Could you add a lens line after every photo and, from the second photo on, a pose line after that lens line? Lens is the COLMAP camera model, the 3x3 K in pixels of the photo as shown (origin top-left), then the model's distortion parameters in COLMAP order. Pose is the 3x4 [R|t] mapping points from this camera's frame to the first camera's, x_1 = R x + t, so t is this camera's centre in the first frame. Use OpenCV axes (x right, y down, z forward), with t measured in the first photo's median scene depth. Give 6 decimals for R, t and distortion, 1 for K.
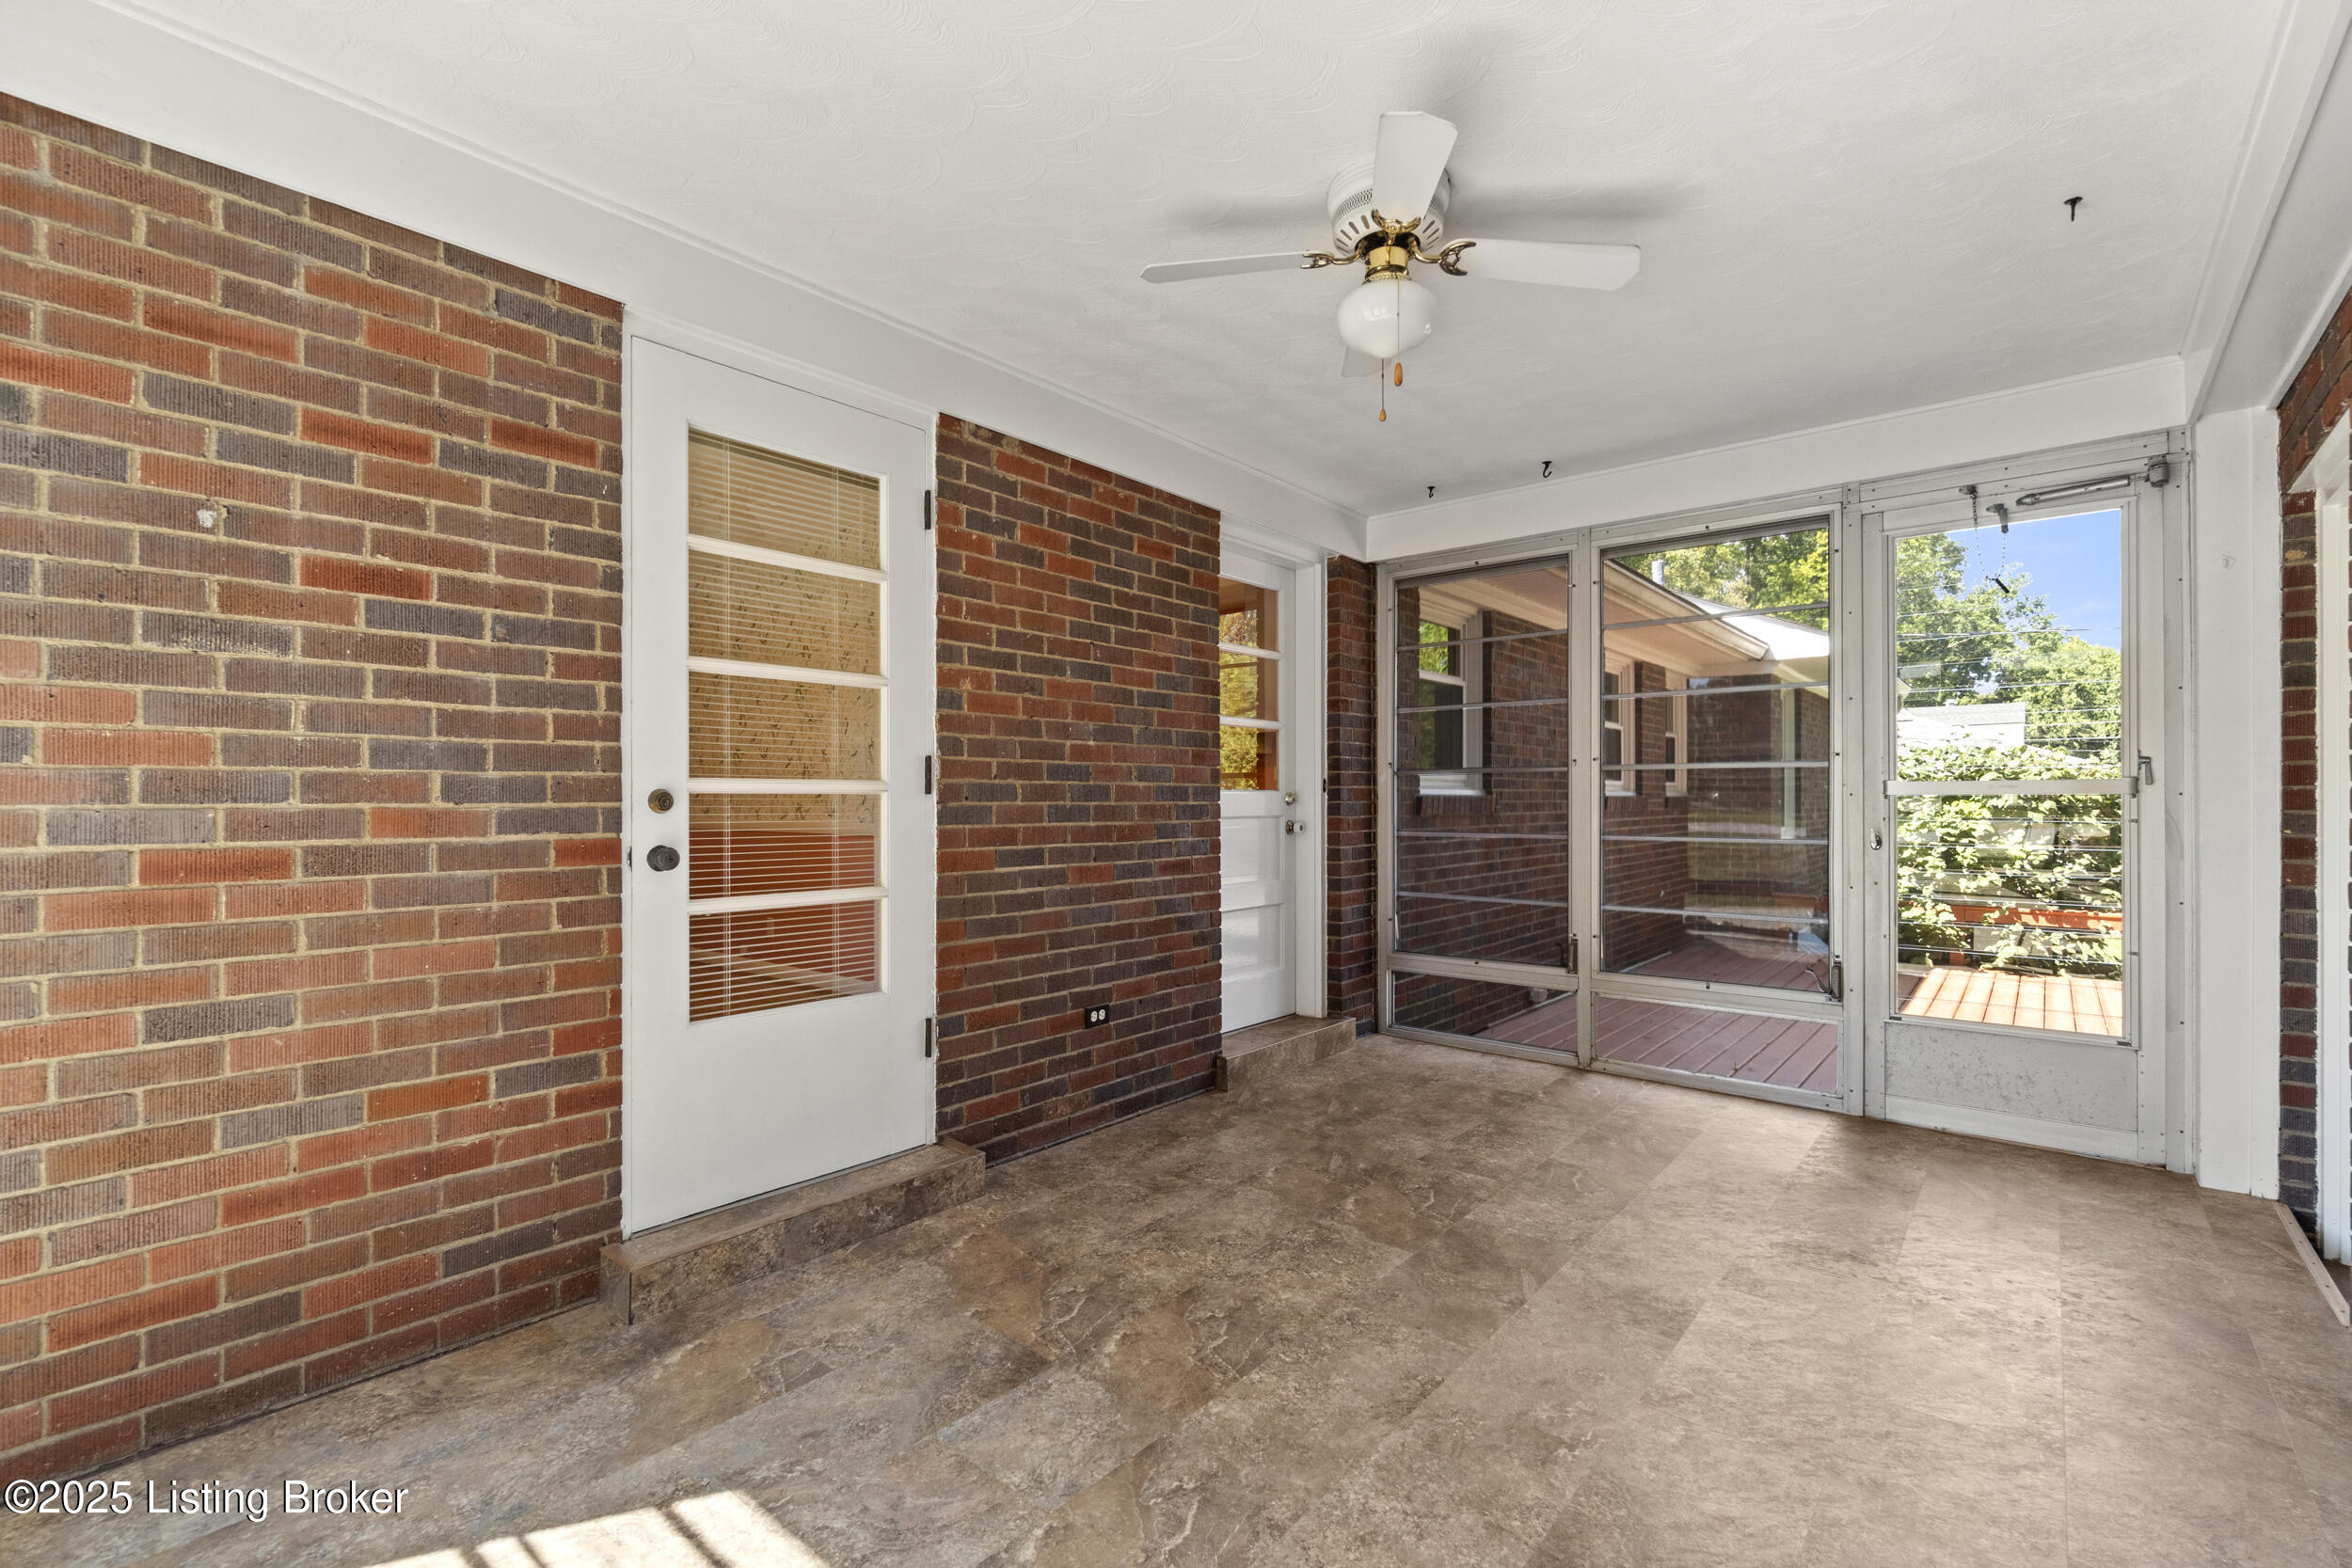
lens RADIAL K [[1031.0, 0, 1176.0], [0, 1031.0, 784.0], [0, 0, 1]] dist [0.002256, 0.000180]
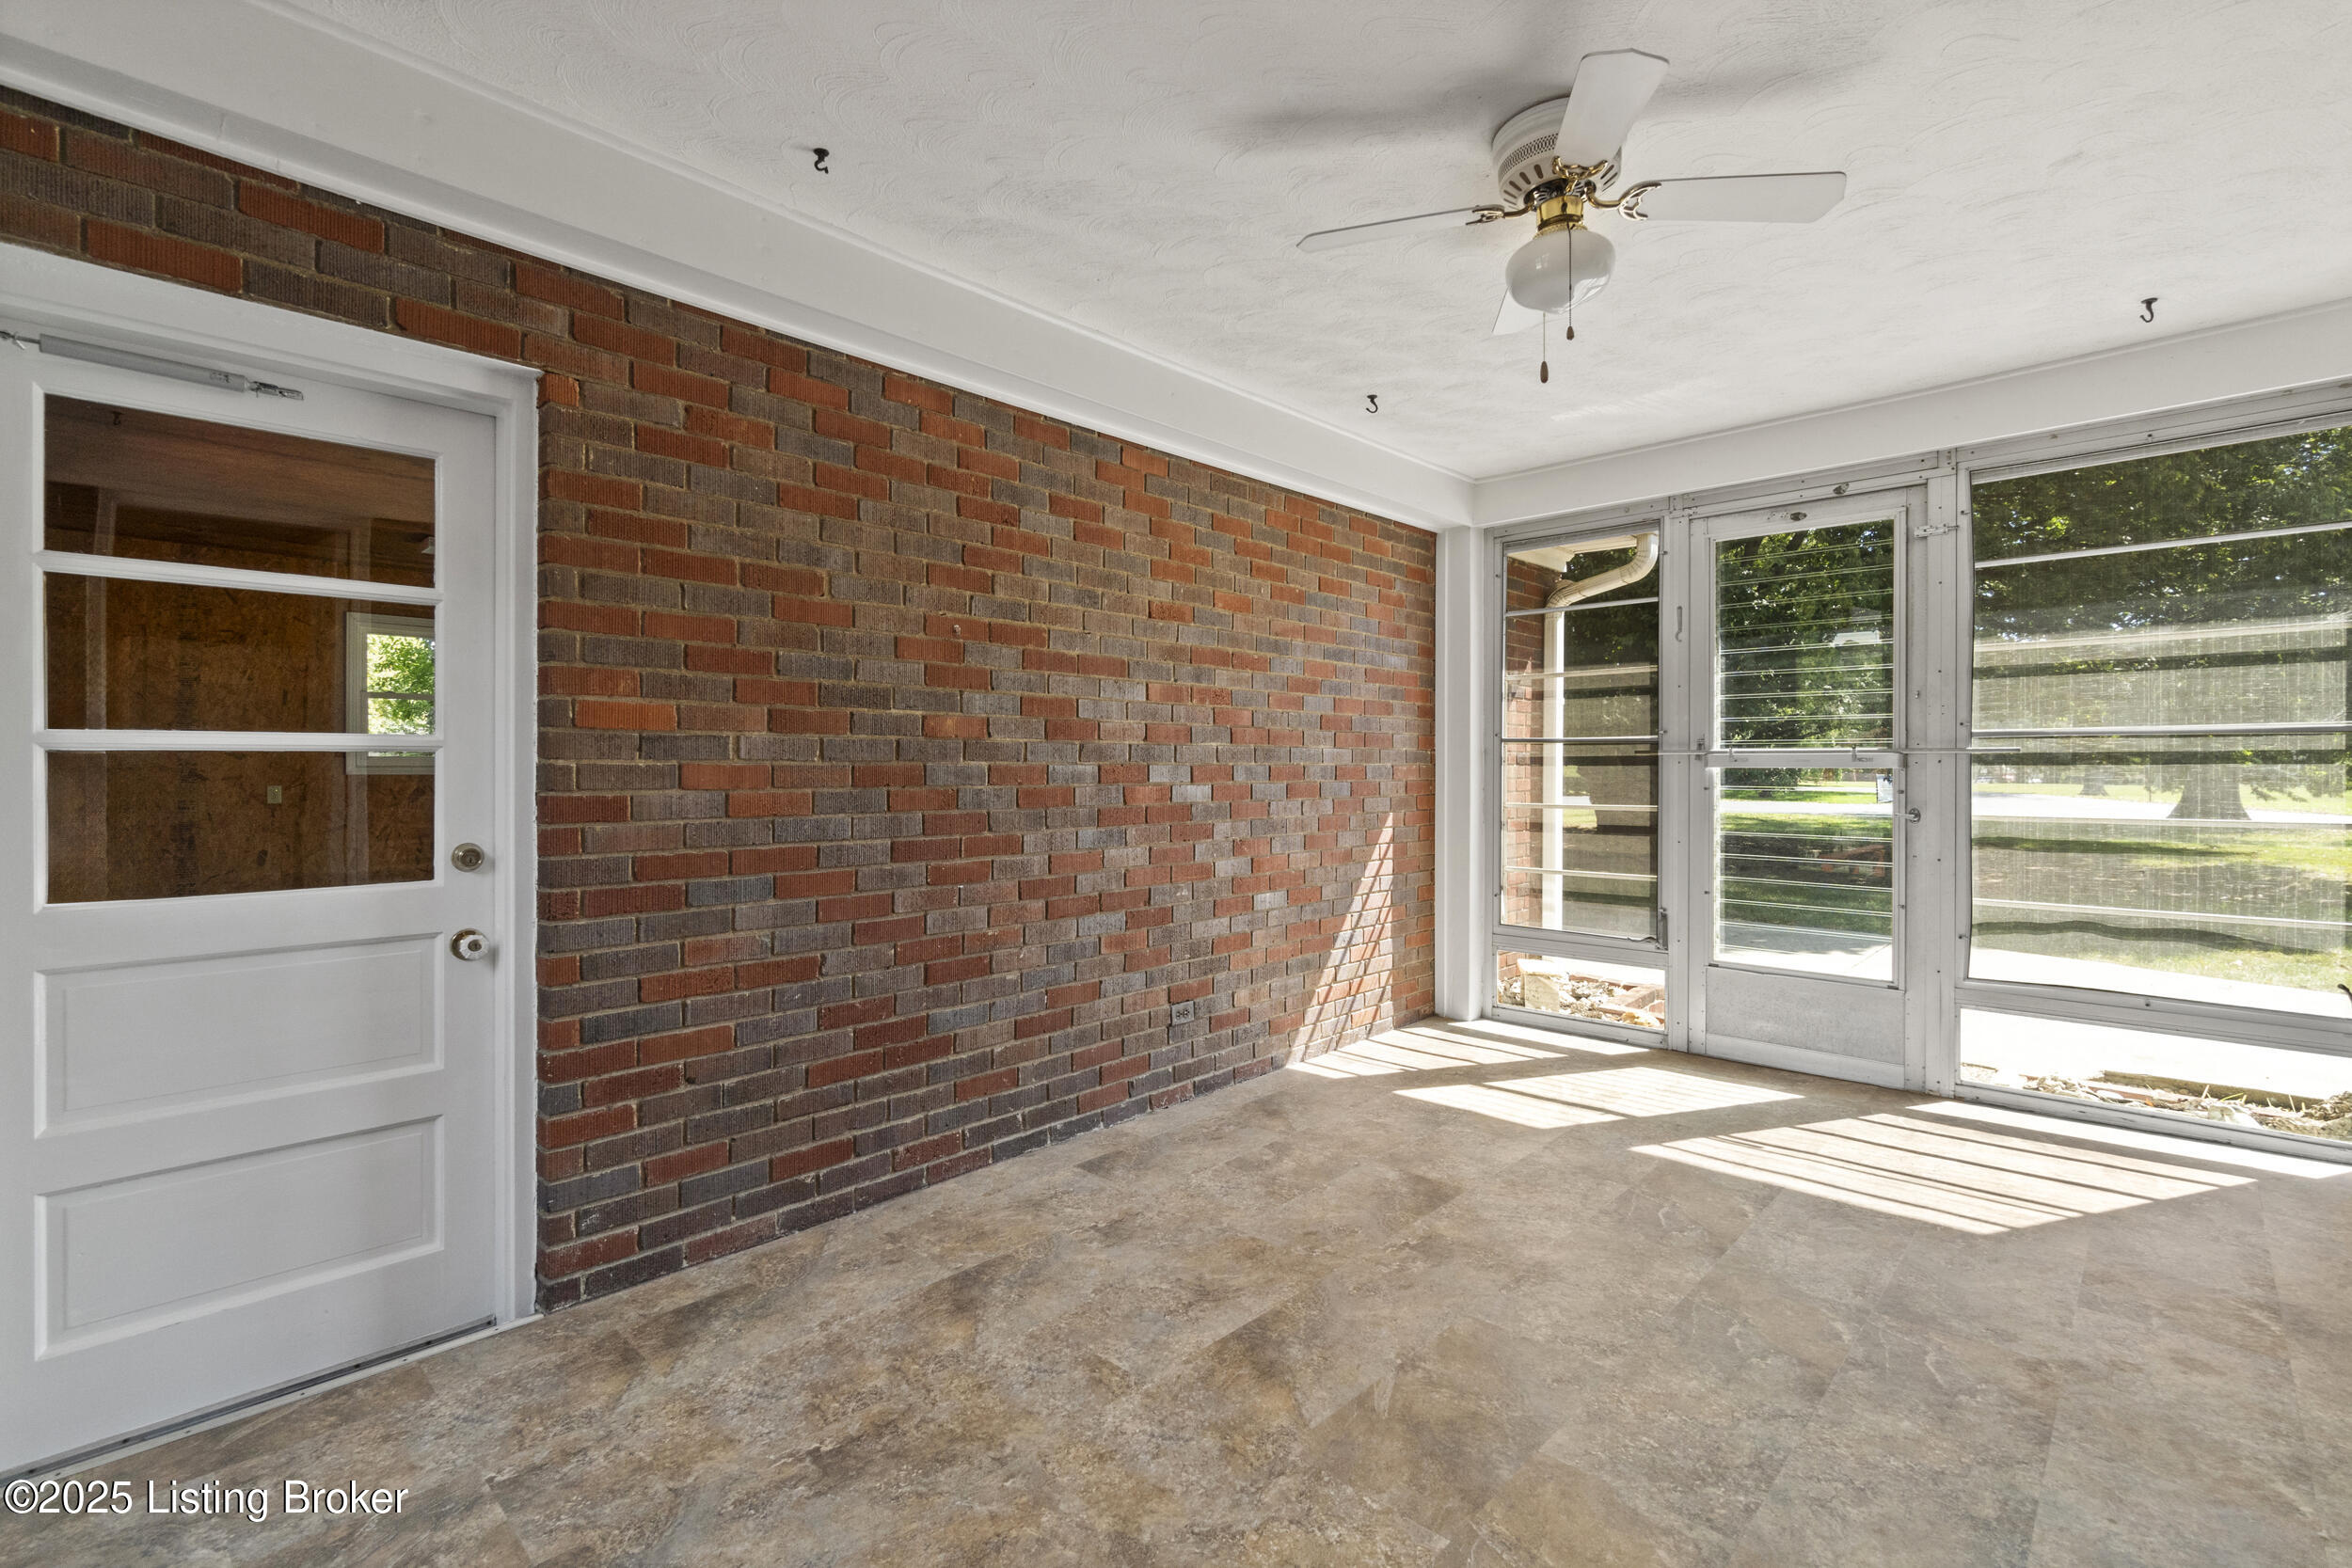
lens RADIAL K [[1031.0, 0, 1176.0], [0, 1031.0, 784.0], [0, 0, 1]] dist [0.002256, 0.000180]
pose [[-0.997648, -0.002749, 0.068497, 0.563971], [-0.002720, 0.999996, 0.000512, 0.025861], [-0.068498, 0.000325, -0.997651, 2.260957]]
